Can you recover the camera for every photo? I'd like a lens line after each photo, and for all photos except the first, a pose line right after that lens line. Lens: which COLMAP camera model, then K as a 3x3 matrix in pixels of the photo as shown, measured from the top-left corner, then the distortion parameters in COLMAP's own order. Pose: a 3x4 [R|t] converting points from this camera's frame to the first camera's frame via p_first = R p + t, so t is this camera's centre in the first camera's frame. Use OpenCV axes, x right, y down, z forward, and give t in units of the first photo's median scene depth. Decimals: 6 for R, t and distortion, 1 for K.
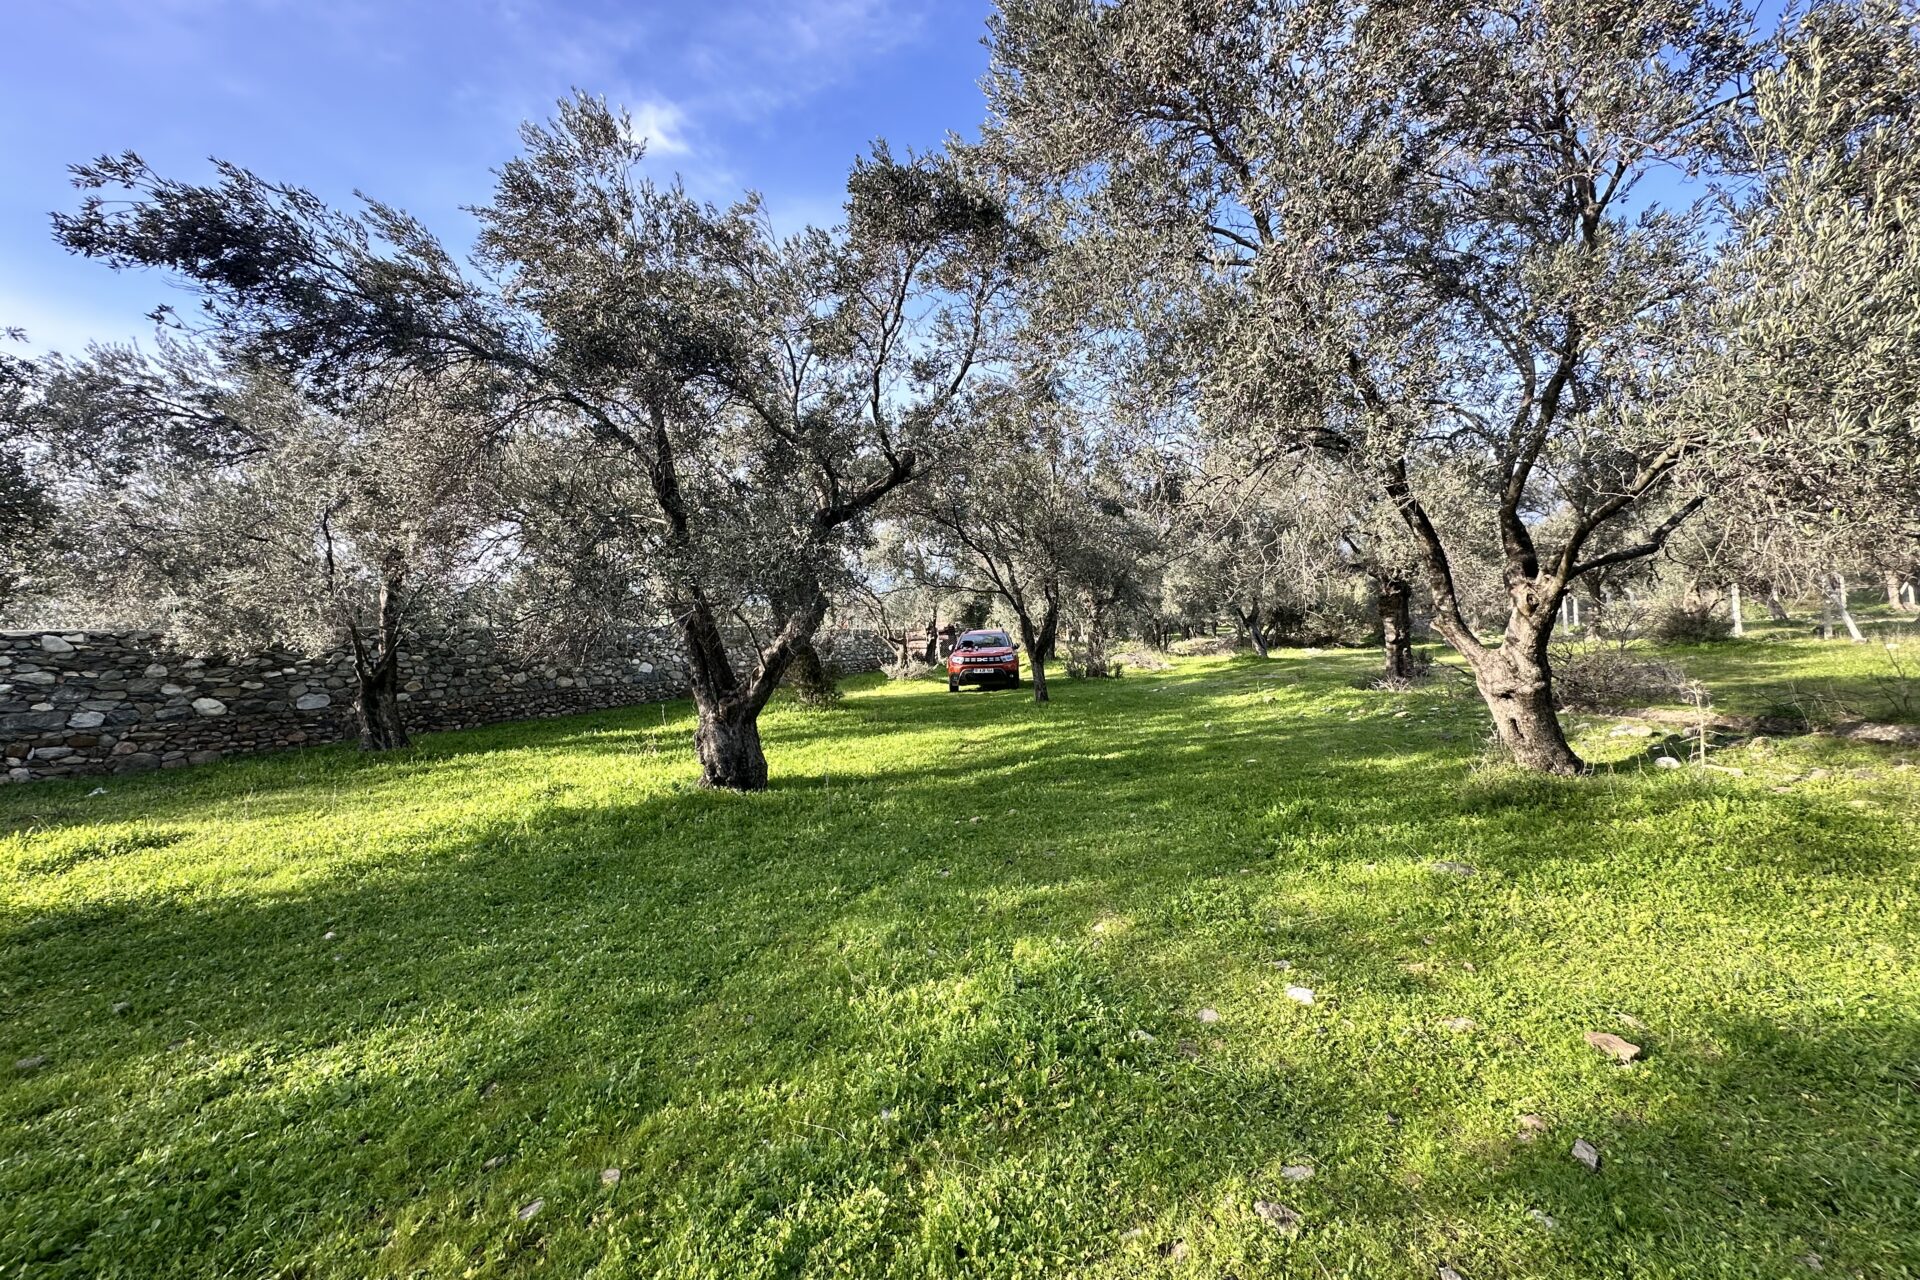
lens RADIAL K [[762.6, 0, 960.8], [0, 762.6, 638.4], [0, 0, 1]] dist [-0.003544, 0.000517]
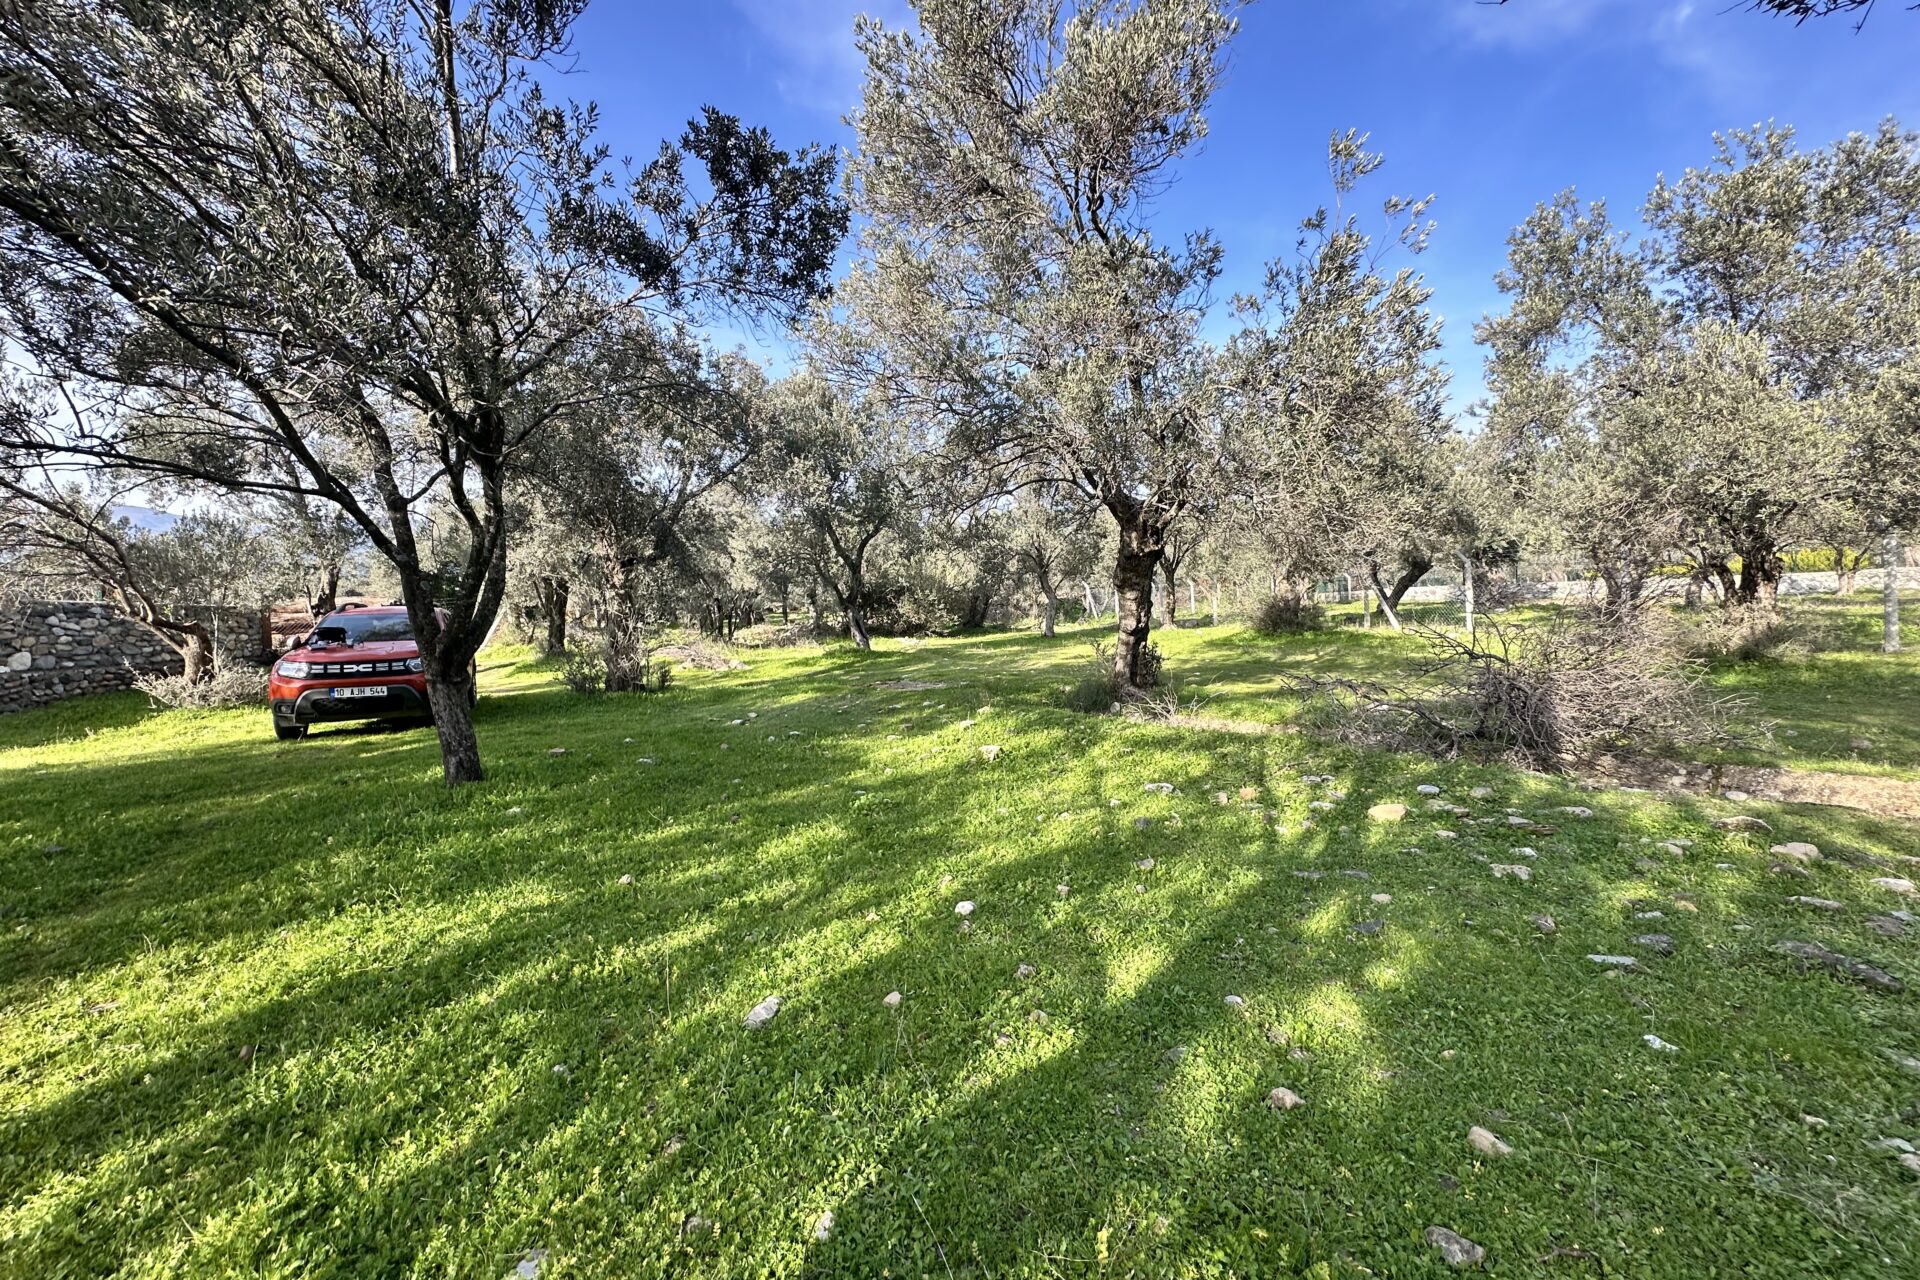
lens RADIAL K [[762.6, 0, 954.7], [0, 762.6, 624.3], [0, 0, 1]] dist [-0.003544, 0.000517]
pose [[0.843607, 0.005959, 0.536928, 0.117588], [-0.004939, 0.999982, -0.003339, 0.001389], [-0.536938, 0.000165, 0.843622, 0.559947]]
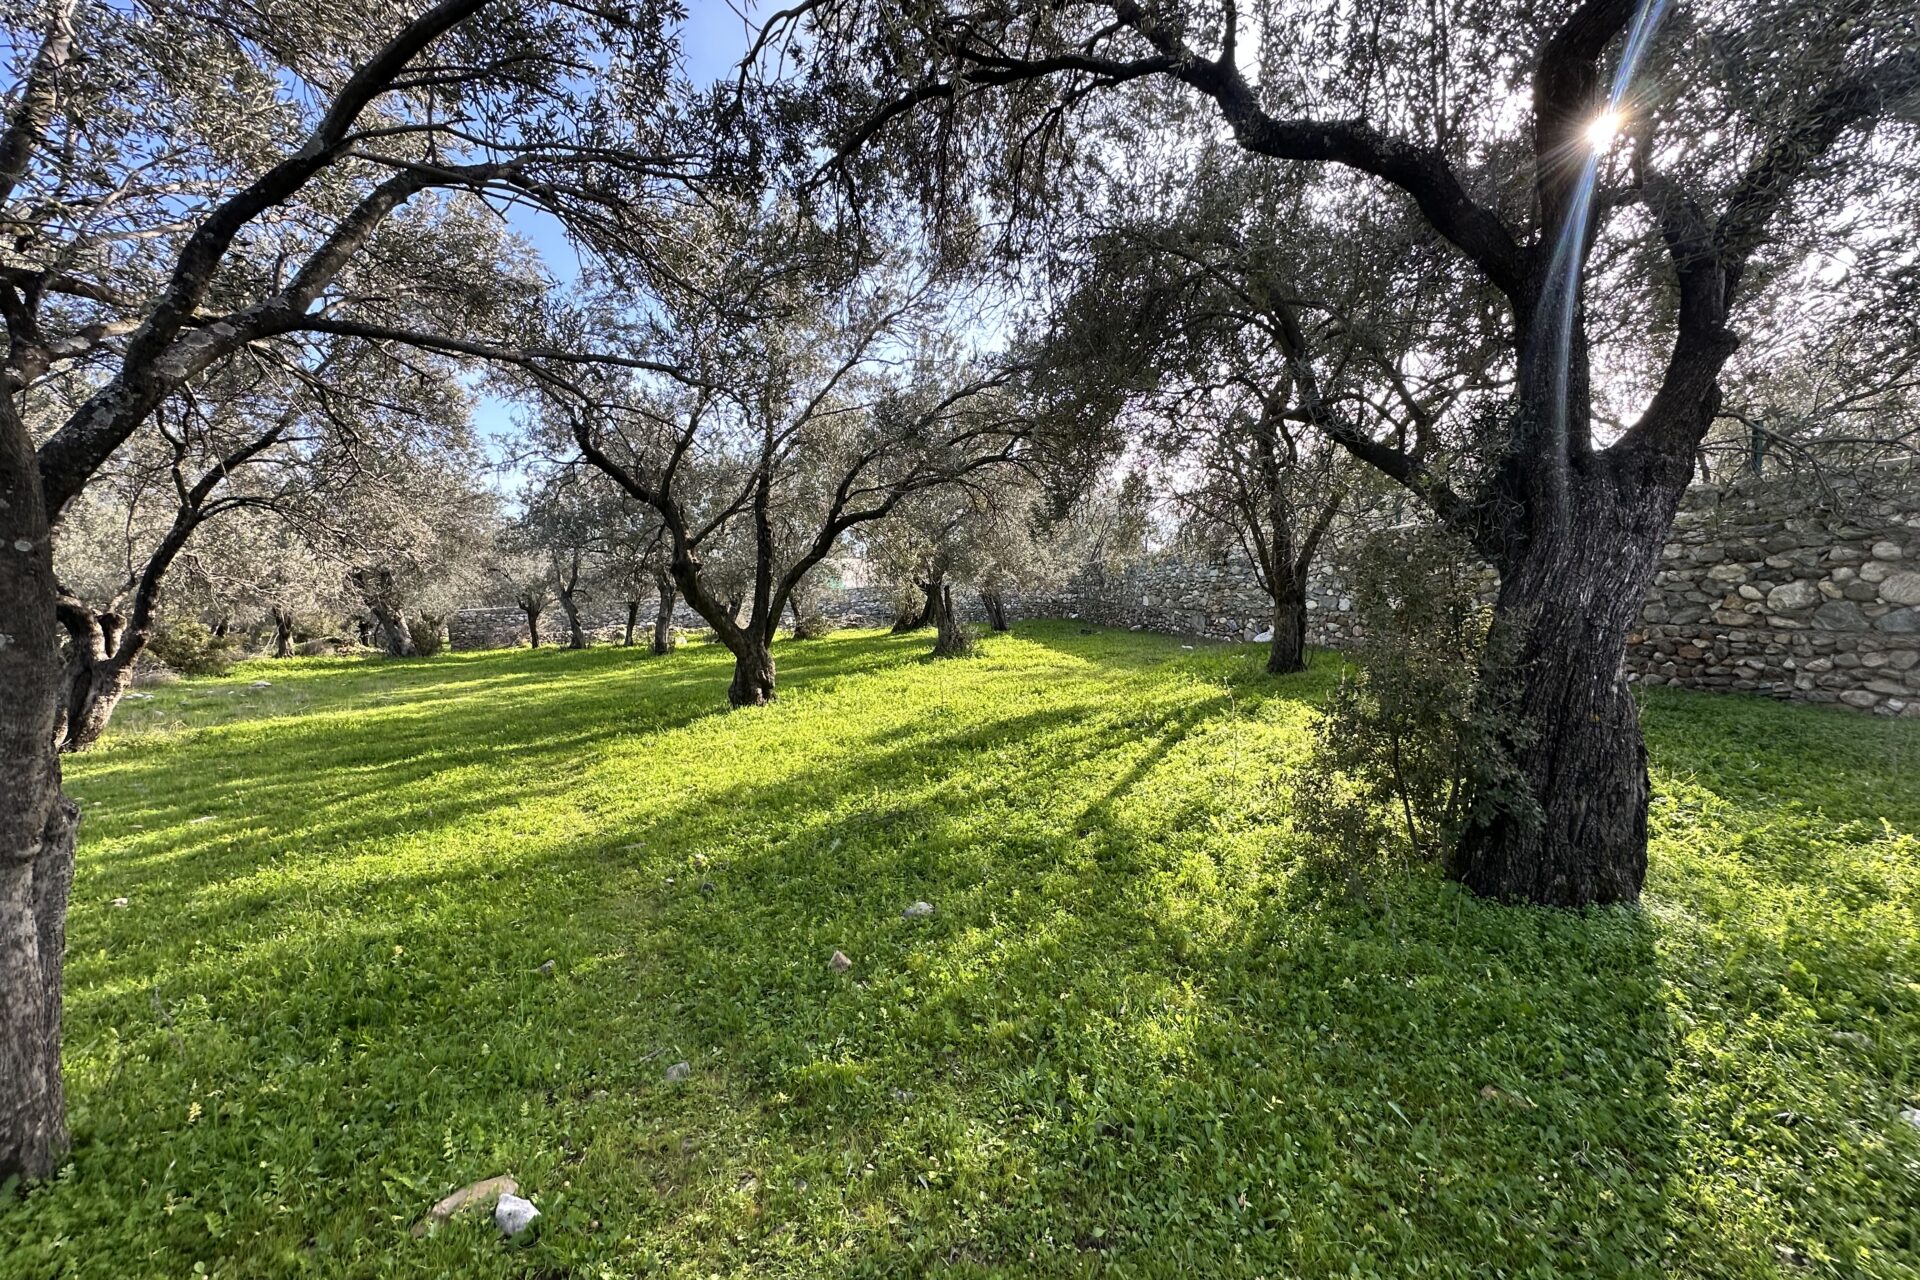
lens RADIAL K [[762.6, 0, 958.7], [0, 762.6, 638.4], [0, 0, 1]] dist [-0.003544, 0.000517]
pose [[-0.859674, 0.120285, -0.496480, 0.021557], [0.090192, 0.992354, 0.084252, -0.000789], [0.502818, 0.027650, -0.863950, 1.265186]]
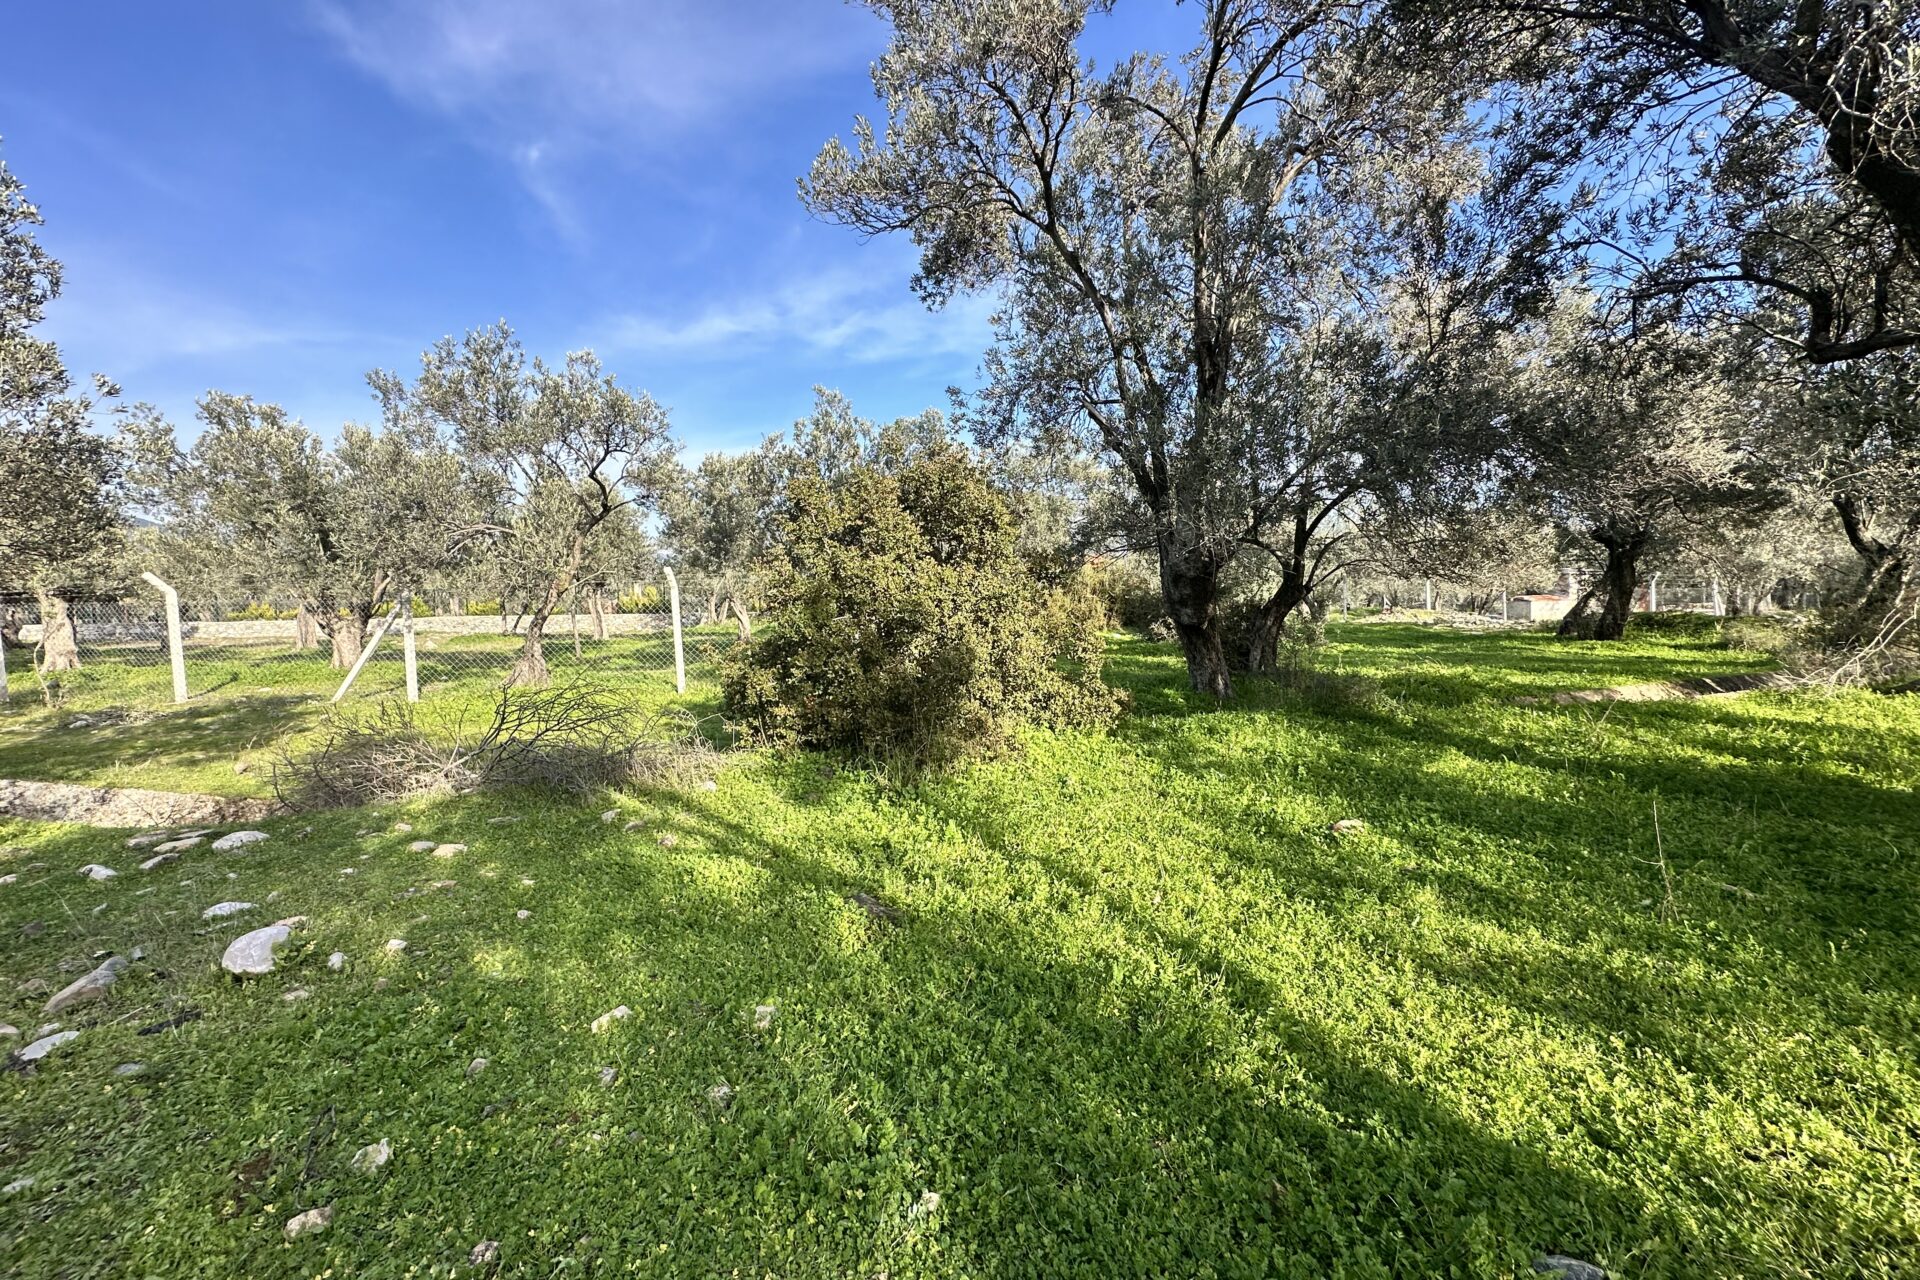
lens RADIAL K [[762.6, 0, 961.1], [0, 762.6, 639.3], [0, 0, 1]] dist [-0.003544, 0.000517]
pose [[-0.222663, 0.013517, 0.974802, 0.129264], [0.029443, 0.999541, -0.007135, -0.003132], [-0.974451, 0.027112, -0.222959, -0.397184]]
